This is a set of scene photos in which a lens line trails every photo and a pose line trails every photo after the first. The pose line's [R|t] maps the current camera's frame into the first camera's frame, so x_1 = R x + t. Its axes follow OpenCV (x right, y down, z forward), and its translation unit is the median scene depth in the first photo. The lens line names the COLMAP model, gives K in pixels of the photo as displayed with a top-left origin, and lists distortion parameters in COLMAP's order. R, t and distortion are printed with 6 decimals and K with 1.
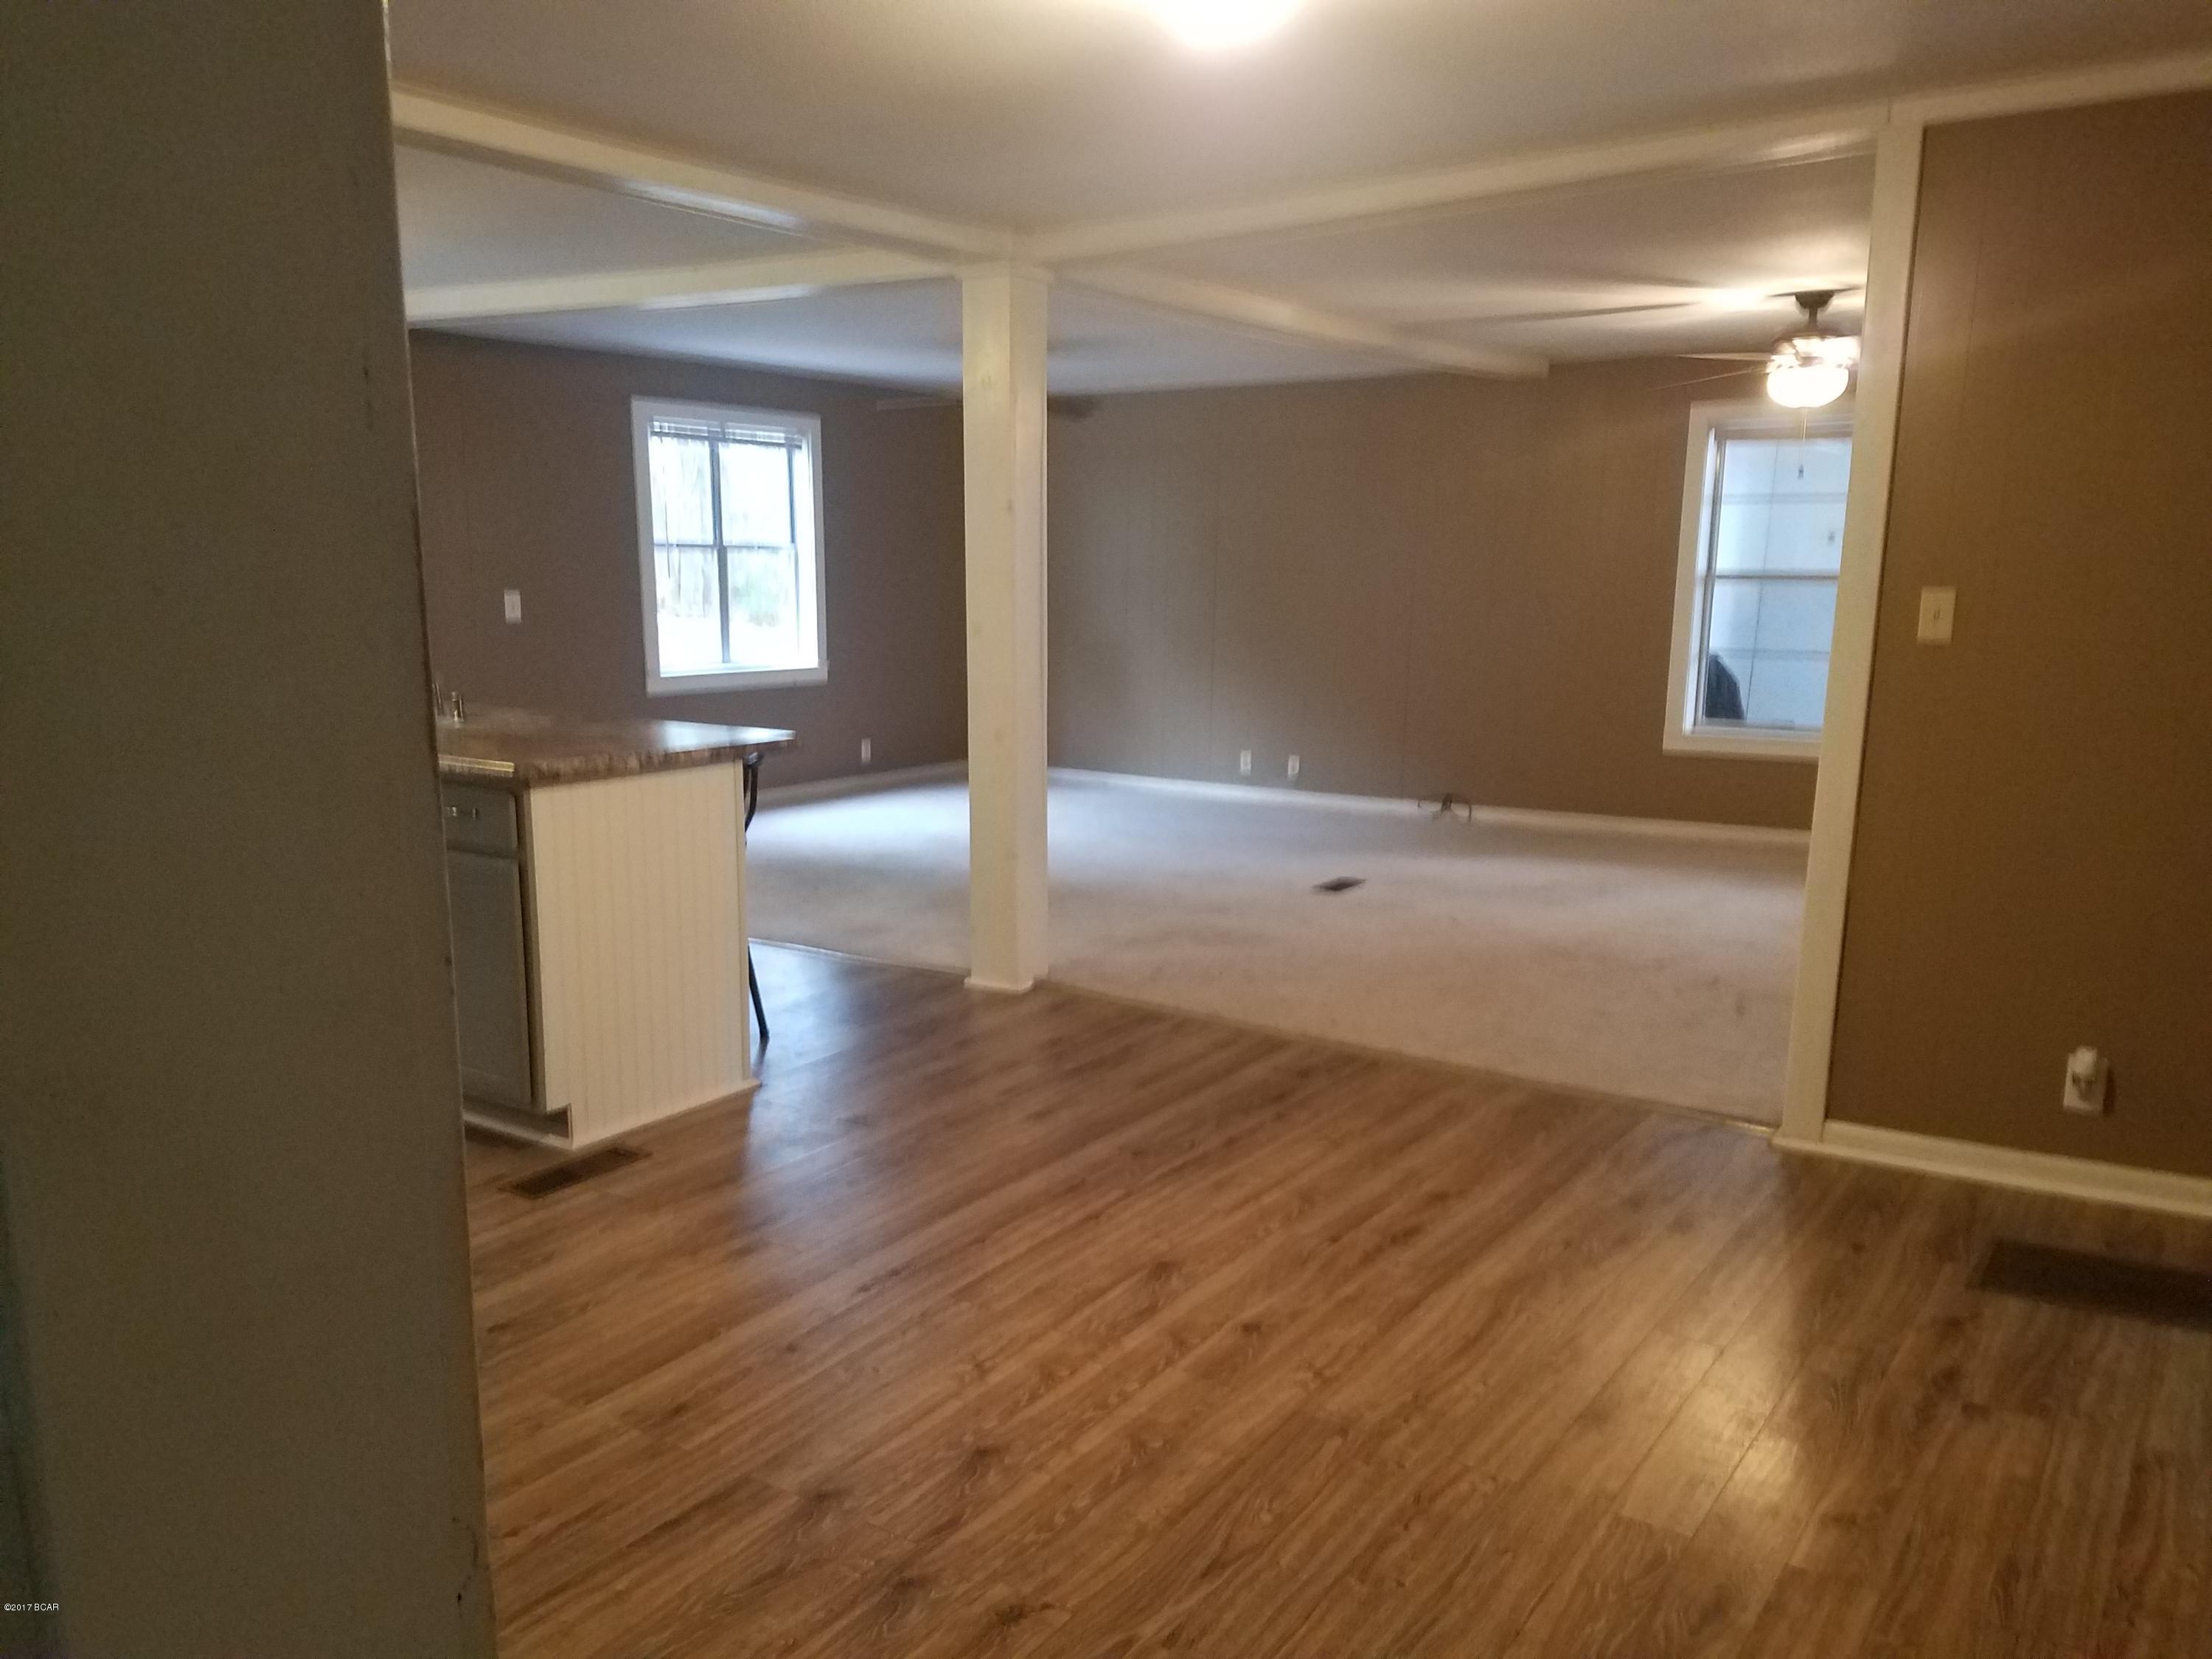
lens RADIAL K [[1661.2, 0, 1060.7], [0, 1661.2, 828.5], [0, 0, 1]] dist [0.230447, -0.407194]
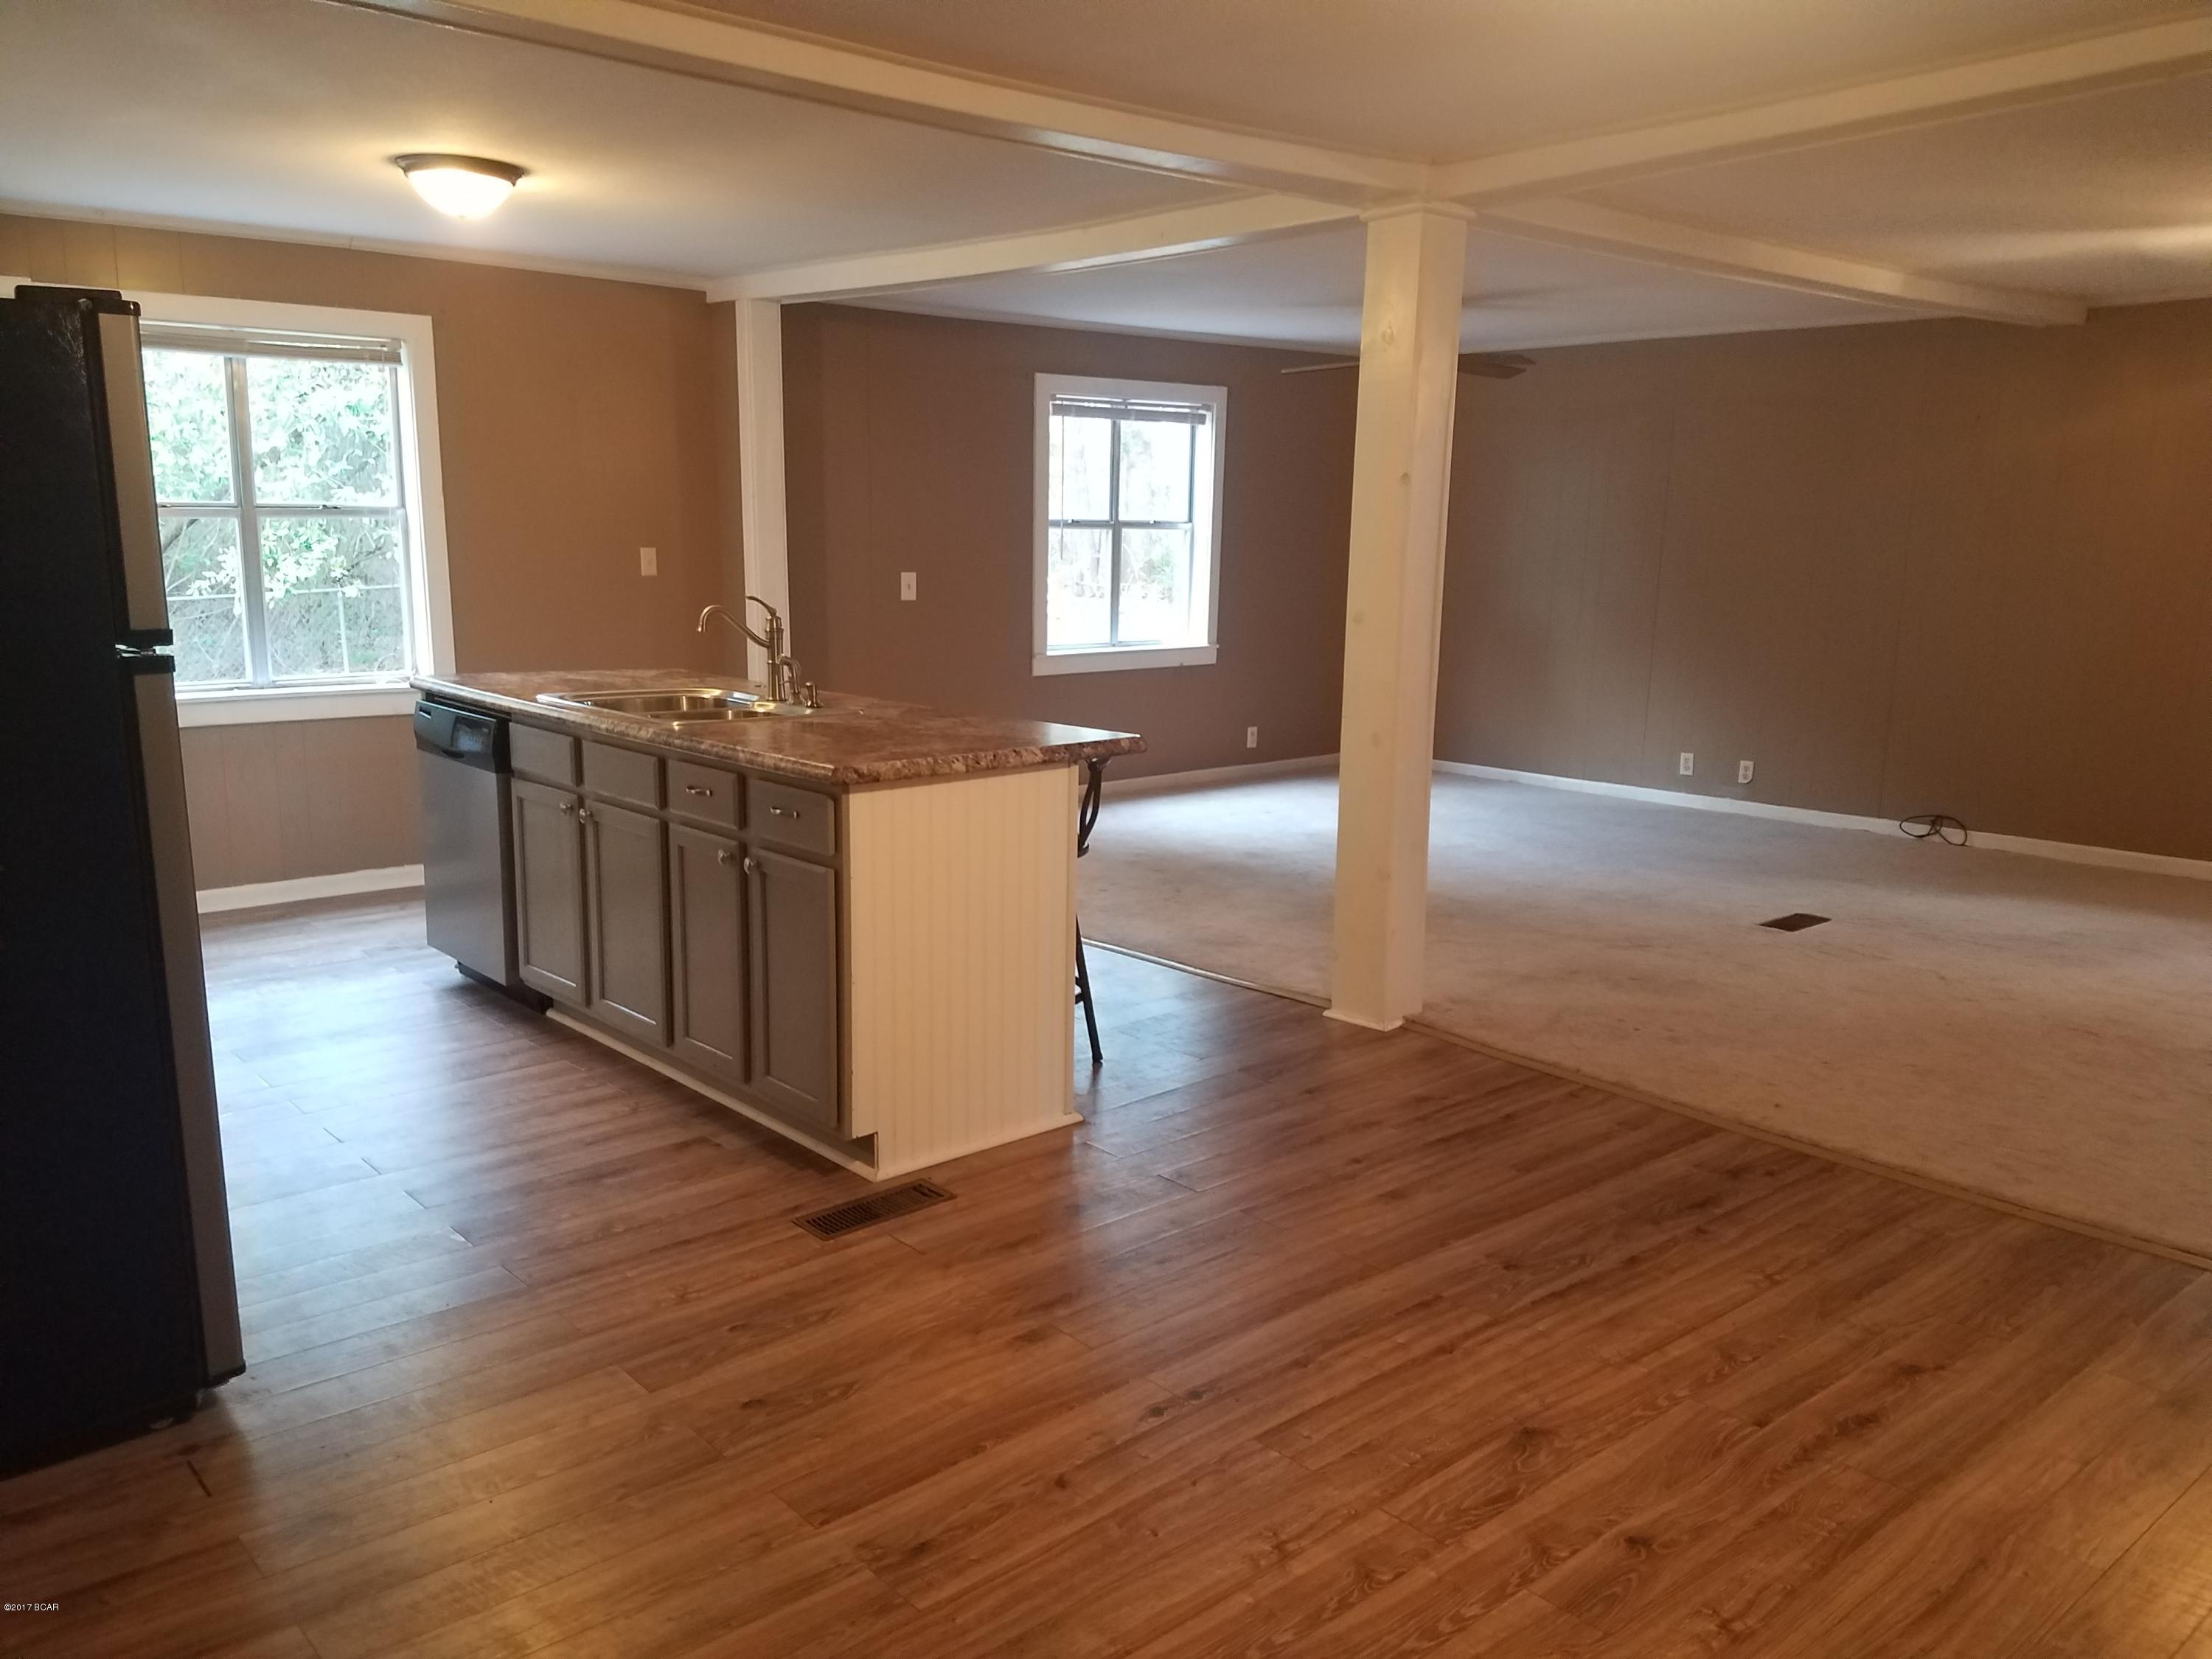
lens RADIAL K [[1661.2, 0, 1060.7], [0, 1661.2, 828.5], [0, 0, 1]] dist [0.230447, -0.407194]
pose [[0.969693, 0.046499, -0.239862, 0.023048], [-0.042692, 0.998867, 0.021045, -0.029051], [0.240569, -0.010167, 0.970579, 0.141859]]
